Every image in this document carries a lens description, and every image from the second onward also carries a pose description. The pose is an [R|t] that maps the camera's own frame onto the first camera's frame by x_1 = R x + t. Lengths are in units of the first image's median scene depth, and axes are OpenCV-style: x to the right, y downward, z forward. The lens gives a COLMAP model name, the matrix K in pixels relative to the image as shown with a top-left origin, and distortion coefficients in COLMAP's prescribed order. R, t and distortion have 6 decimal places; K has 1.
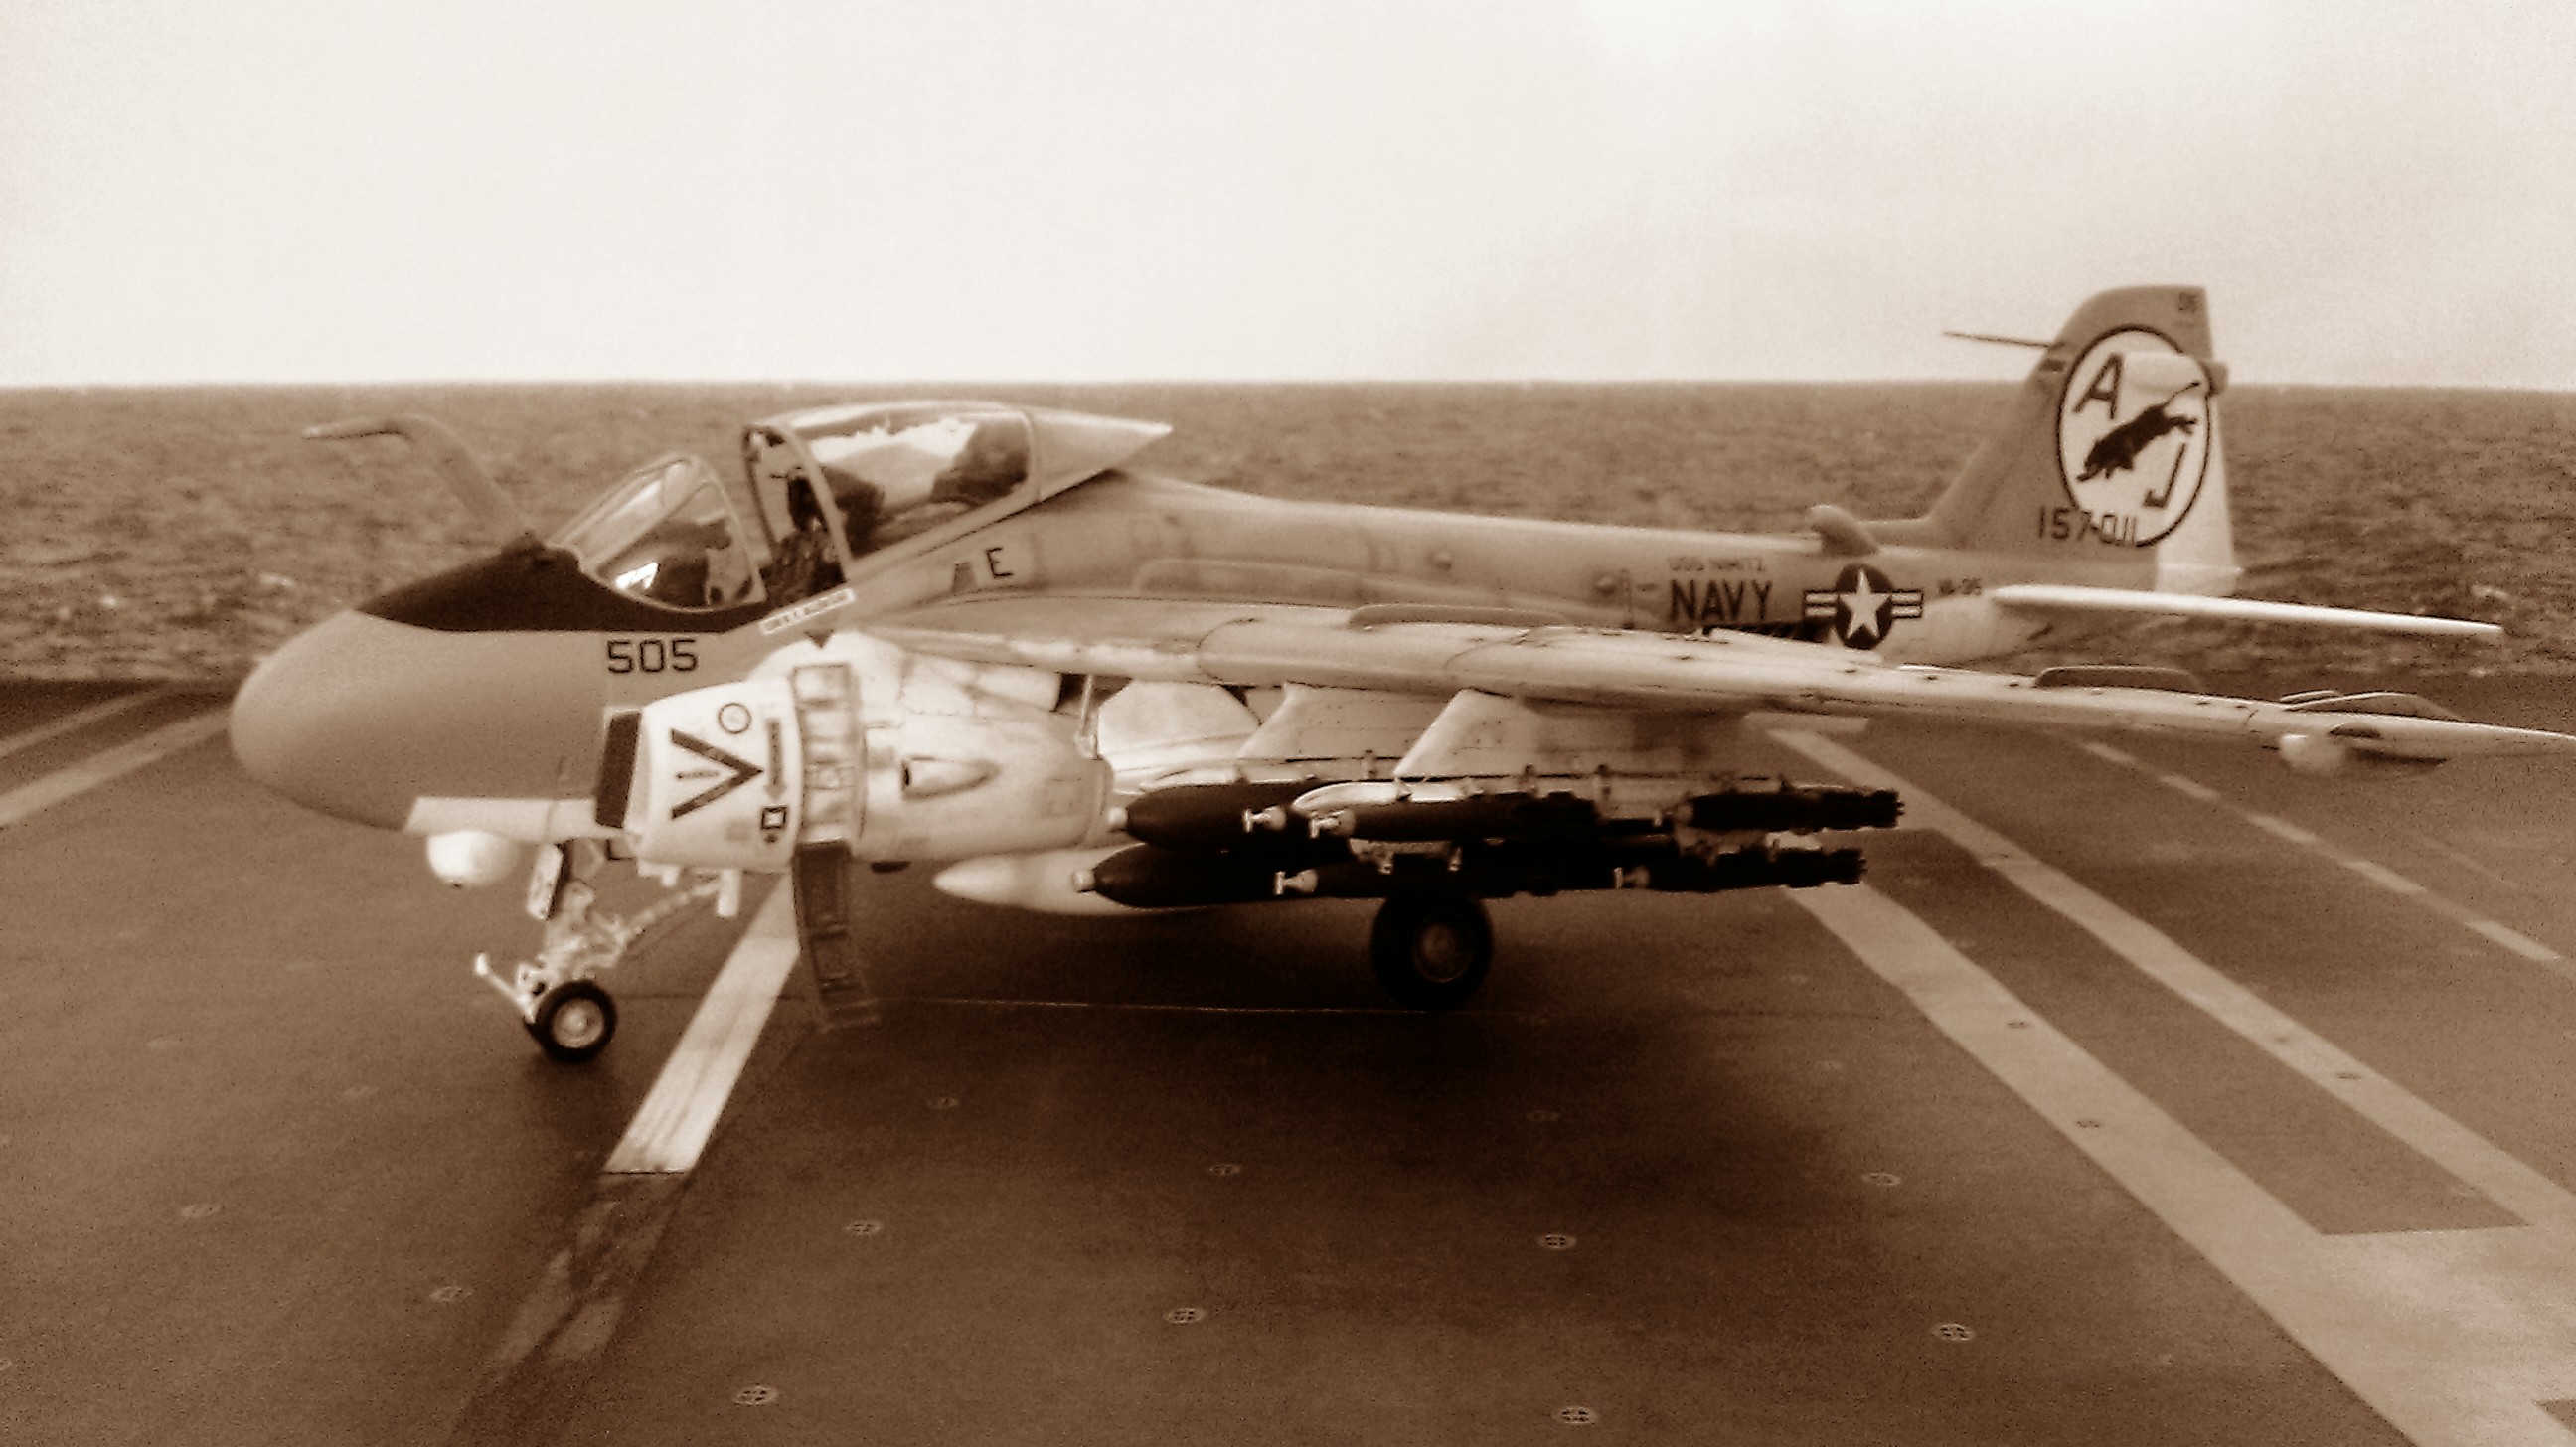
lens RADIAL K [[2564.4, 0, 1269.0], [0, 2564.4, 685.2], [0, 0, 1]] dist [0.106763, -0.412775]
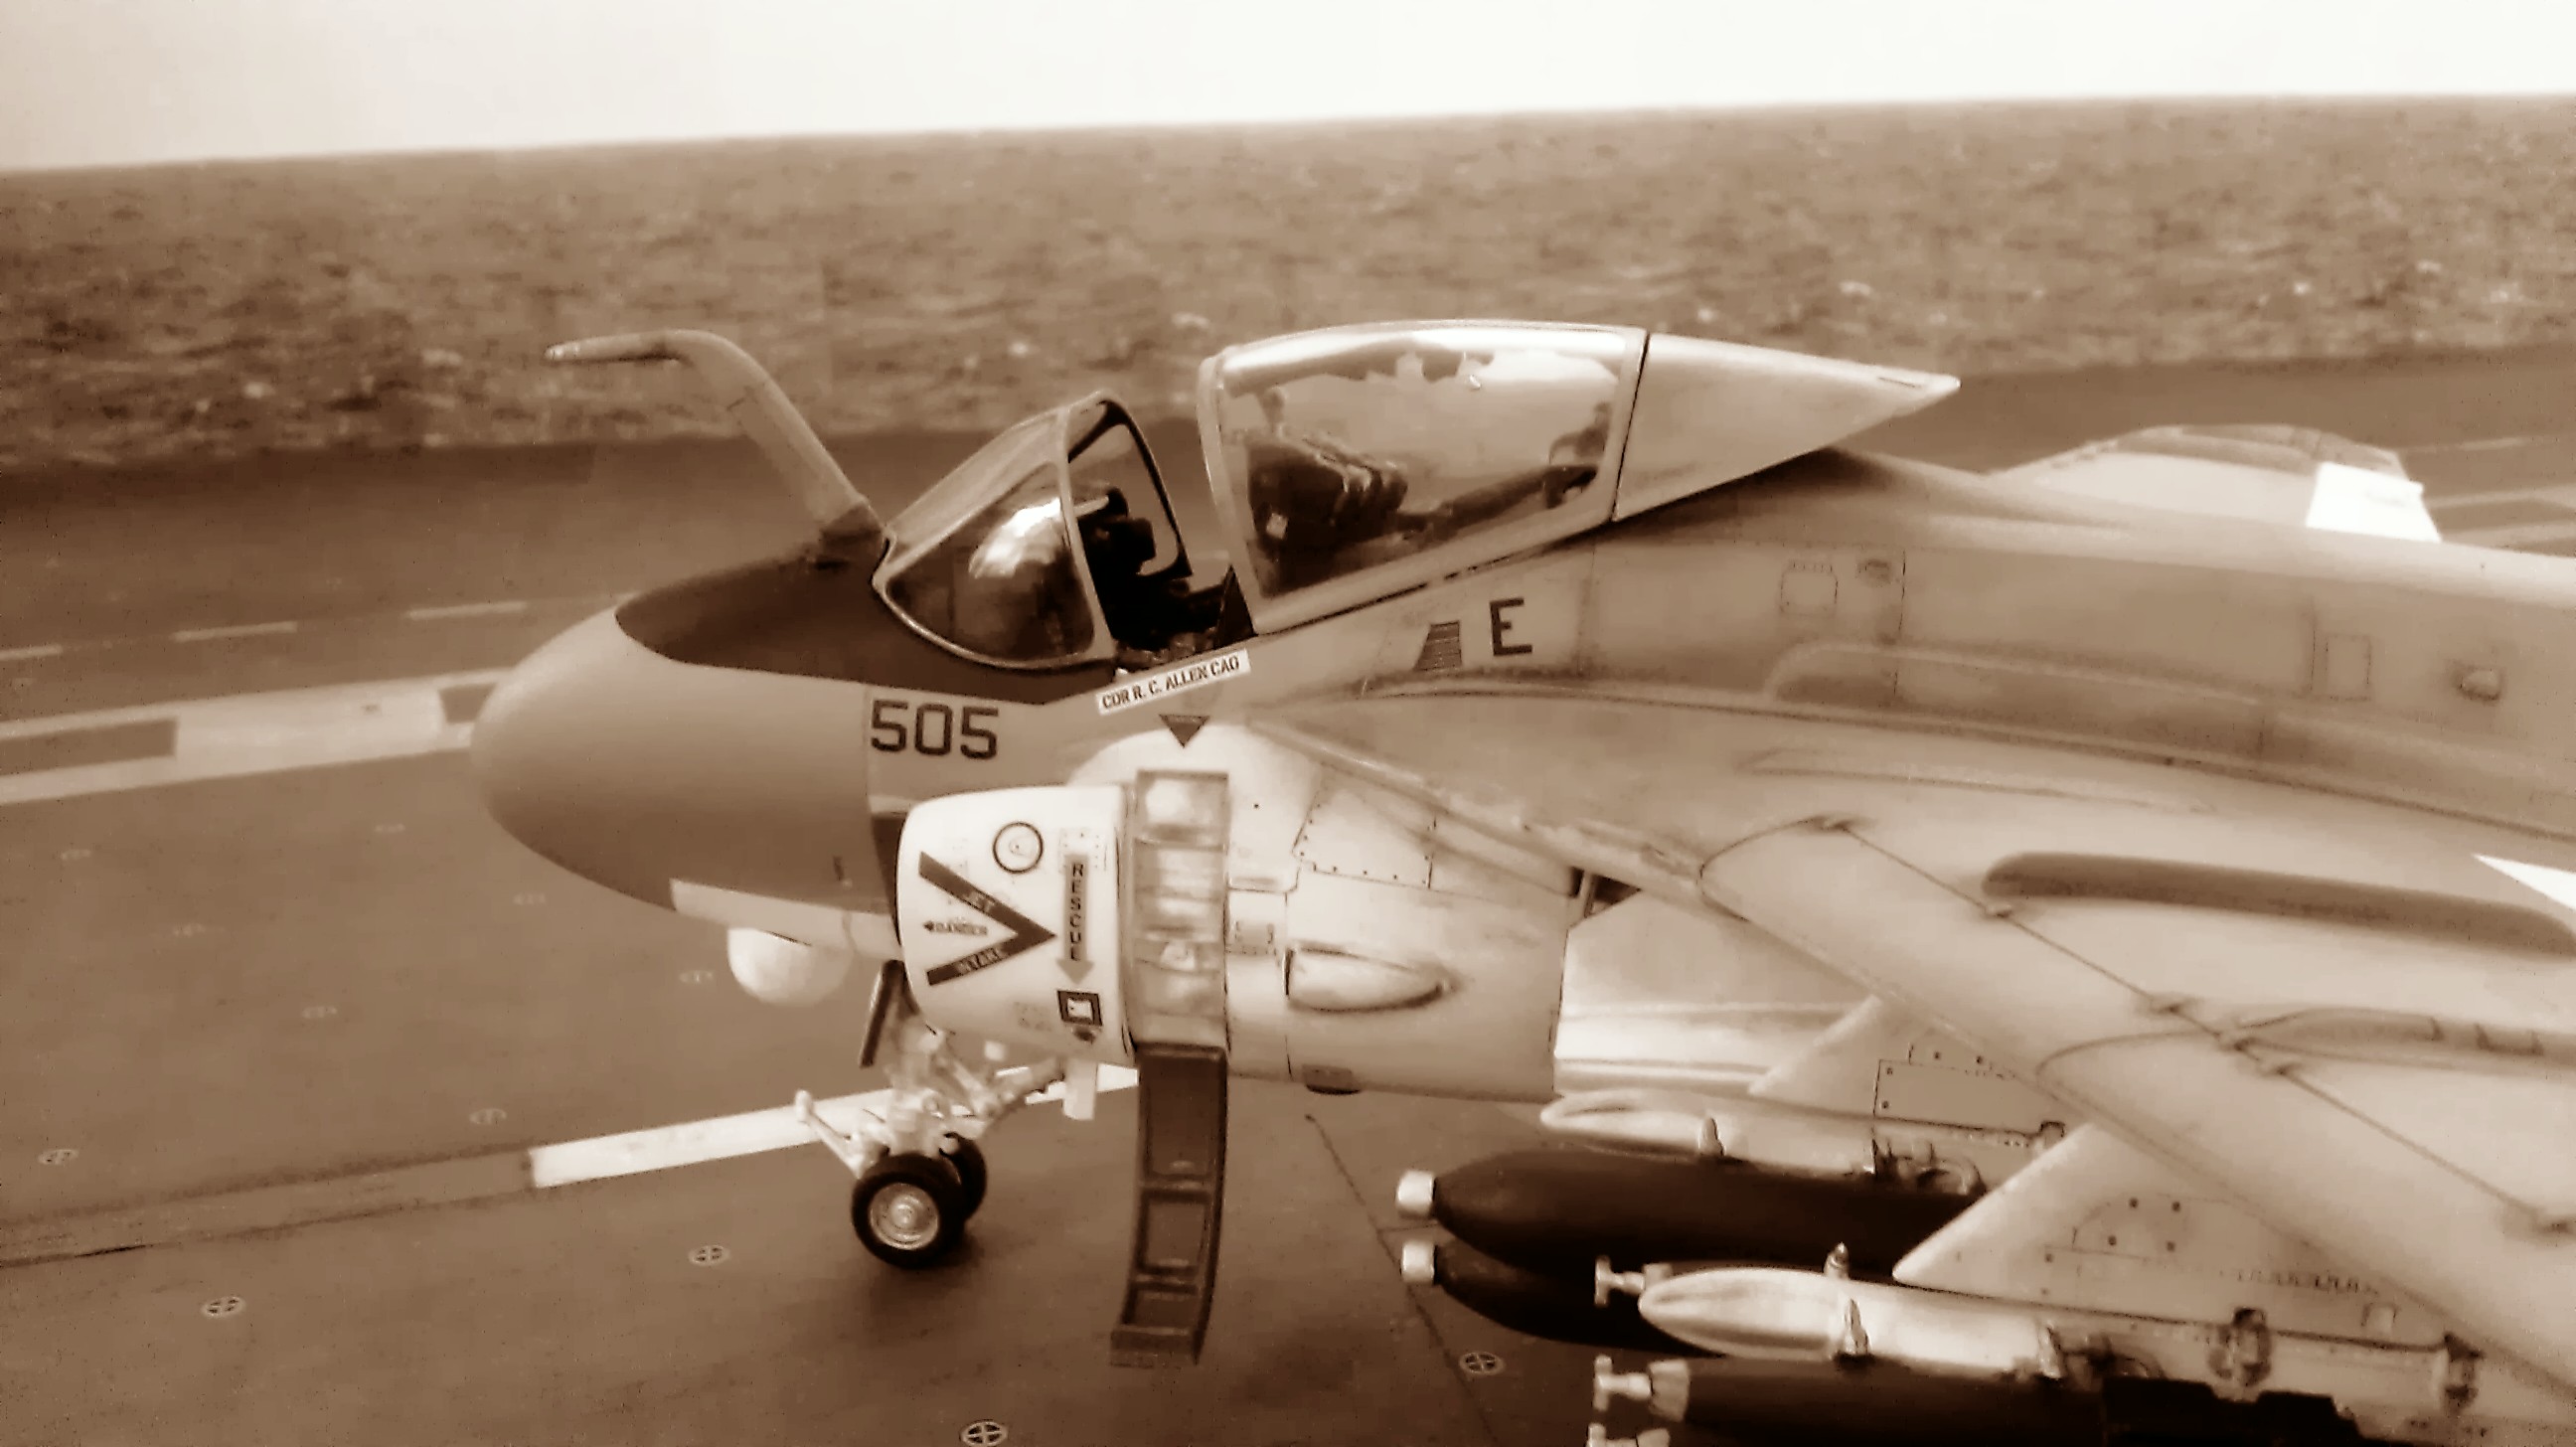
lens RADIAL K [[2564.4, 0, 1269.0], [0, 2564.4, 685.2], [0, 0, 1]] dist [0.106763, -0.412775]
pose [[0.794325, 0.143653, -0.590264, 0.197712], [-0.073078, 0.987179, 0.141909, -0.115151], [0.603081, -0.069586, 0.794639, 0.519647]]
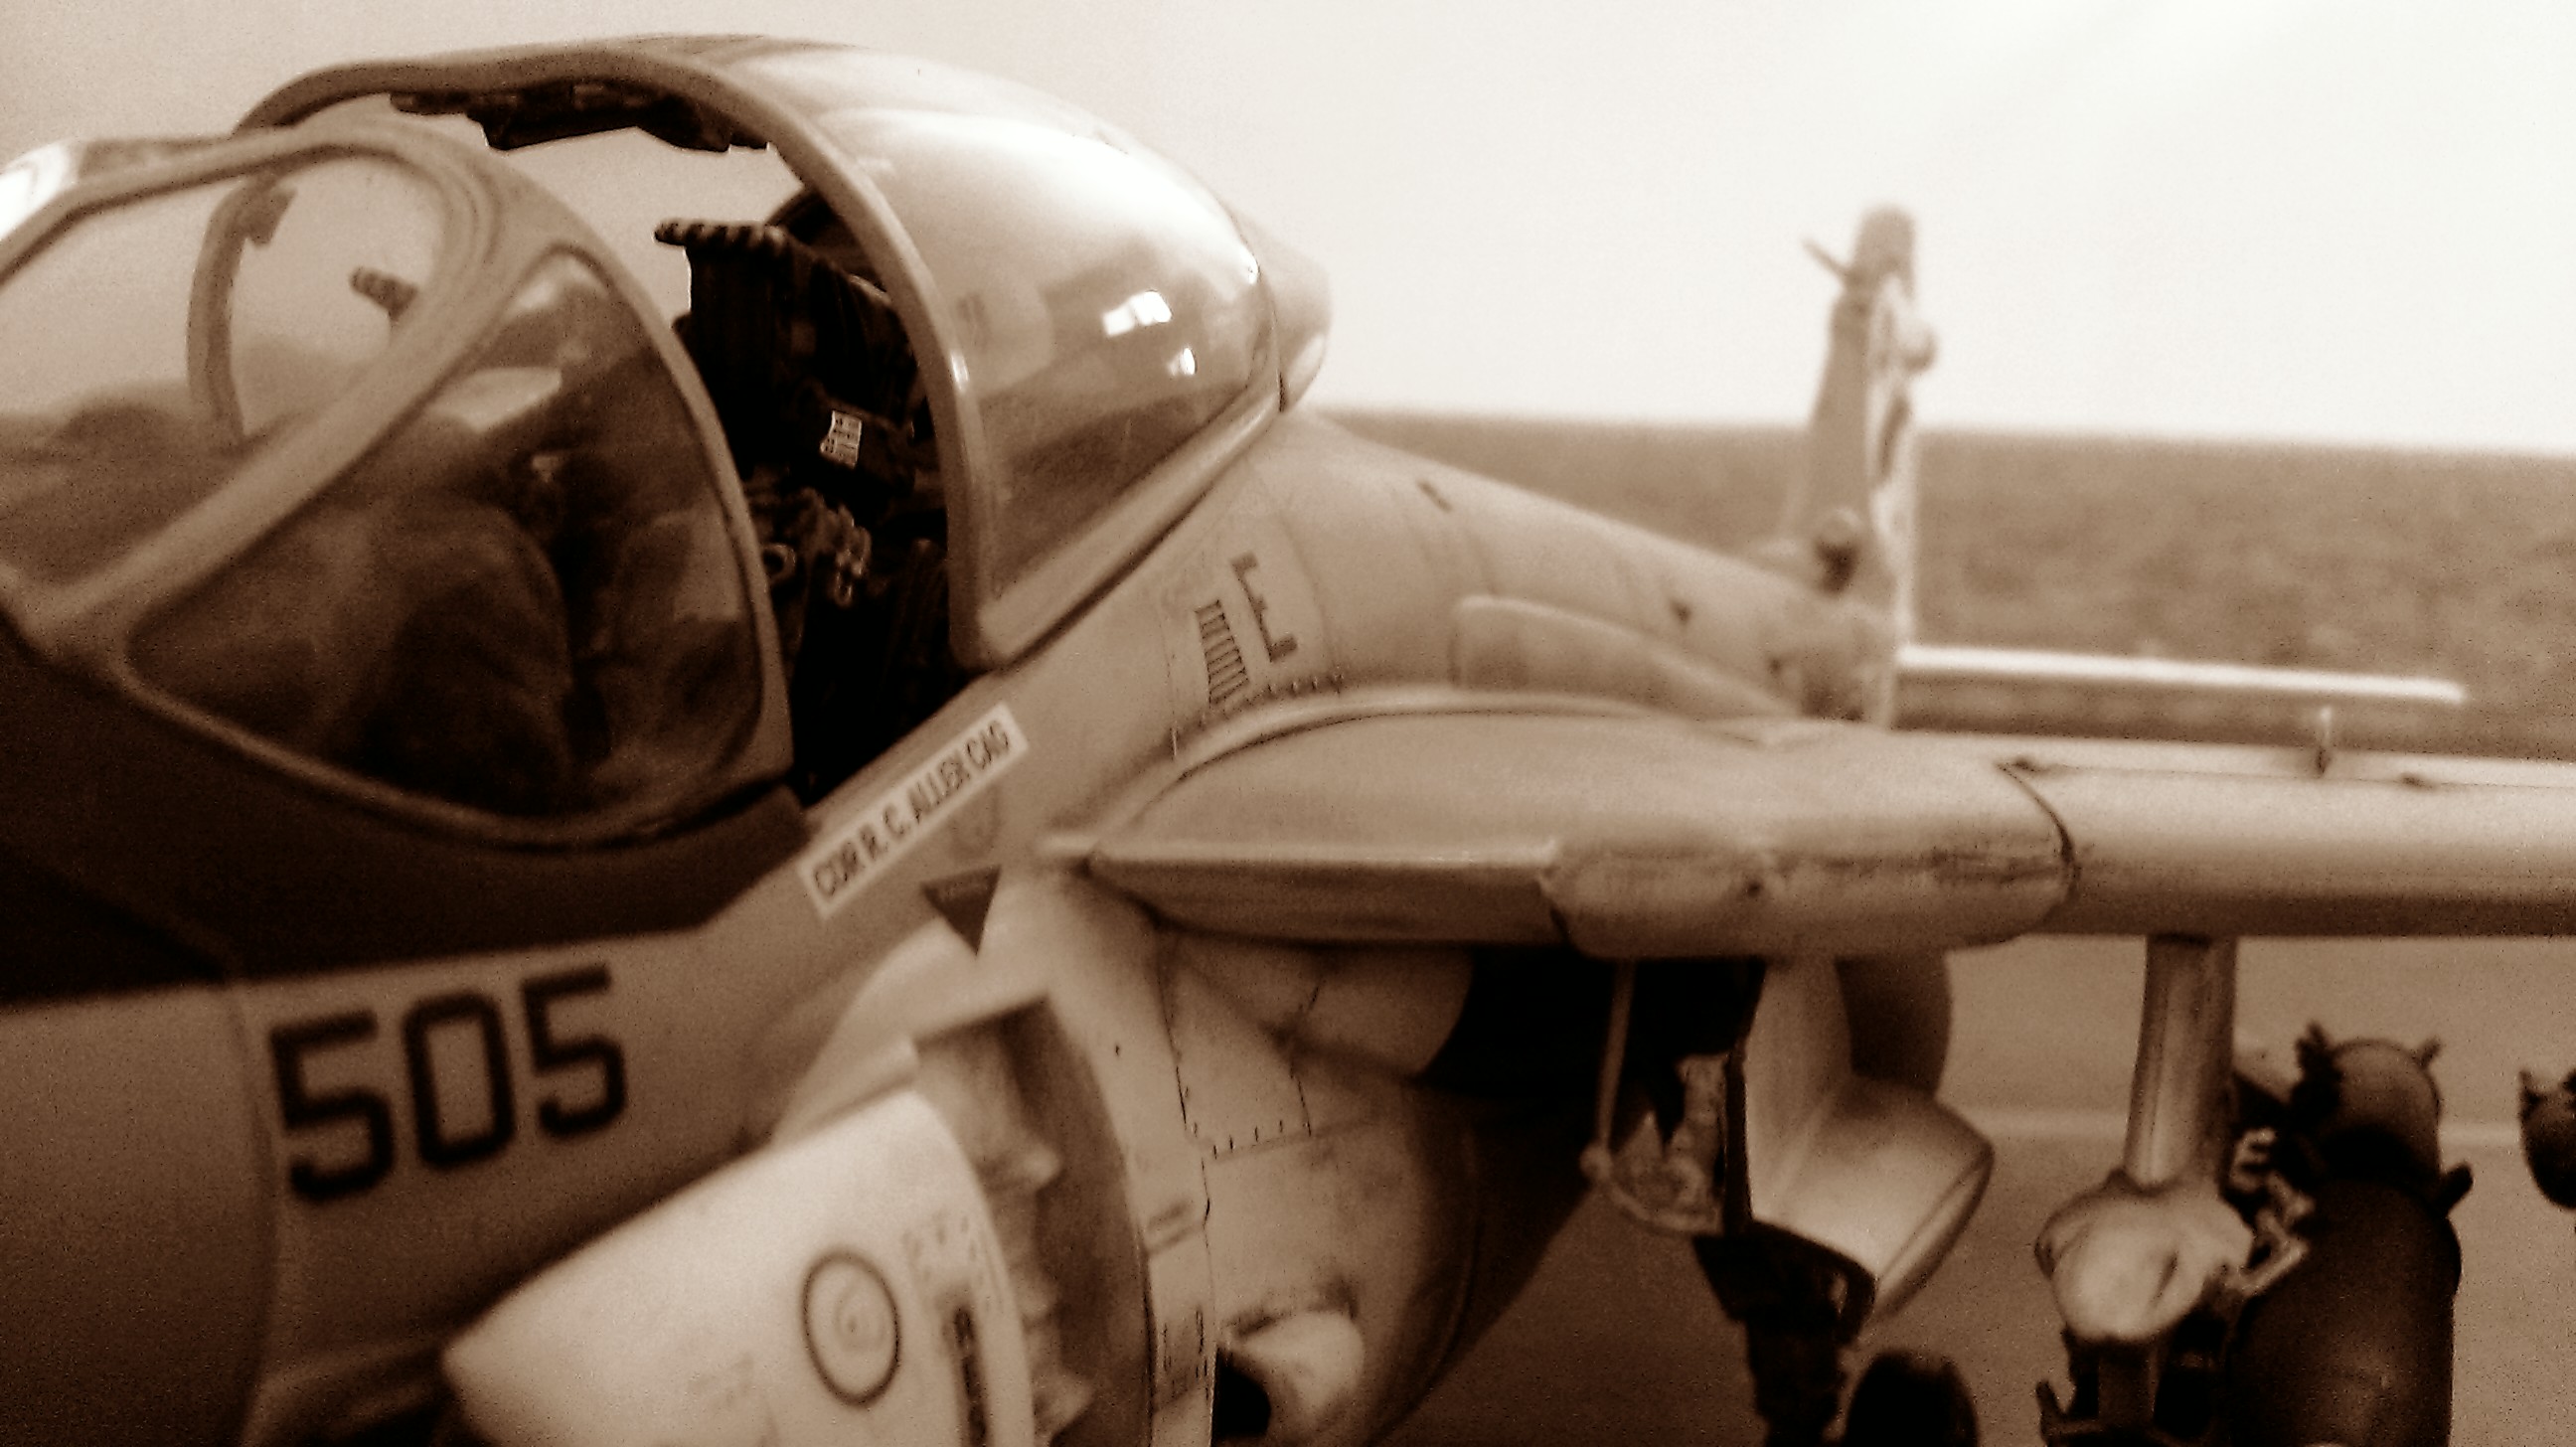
lens RADIAL K [[2614.2, 0, 1288.6], [0, 2614.2, 684.8], [0, 0, 1]] dist [0.041495, -0.268491]
pose [[0.782182, -0.023193, 0.622619, -0.301105], [0.045549, 0.998762, -0.020017, -0.032989], [-0.621383, 0.044017, 0.782269, 0.774377]]
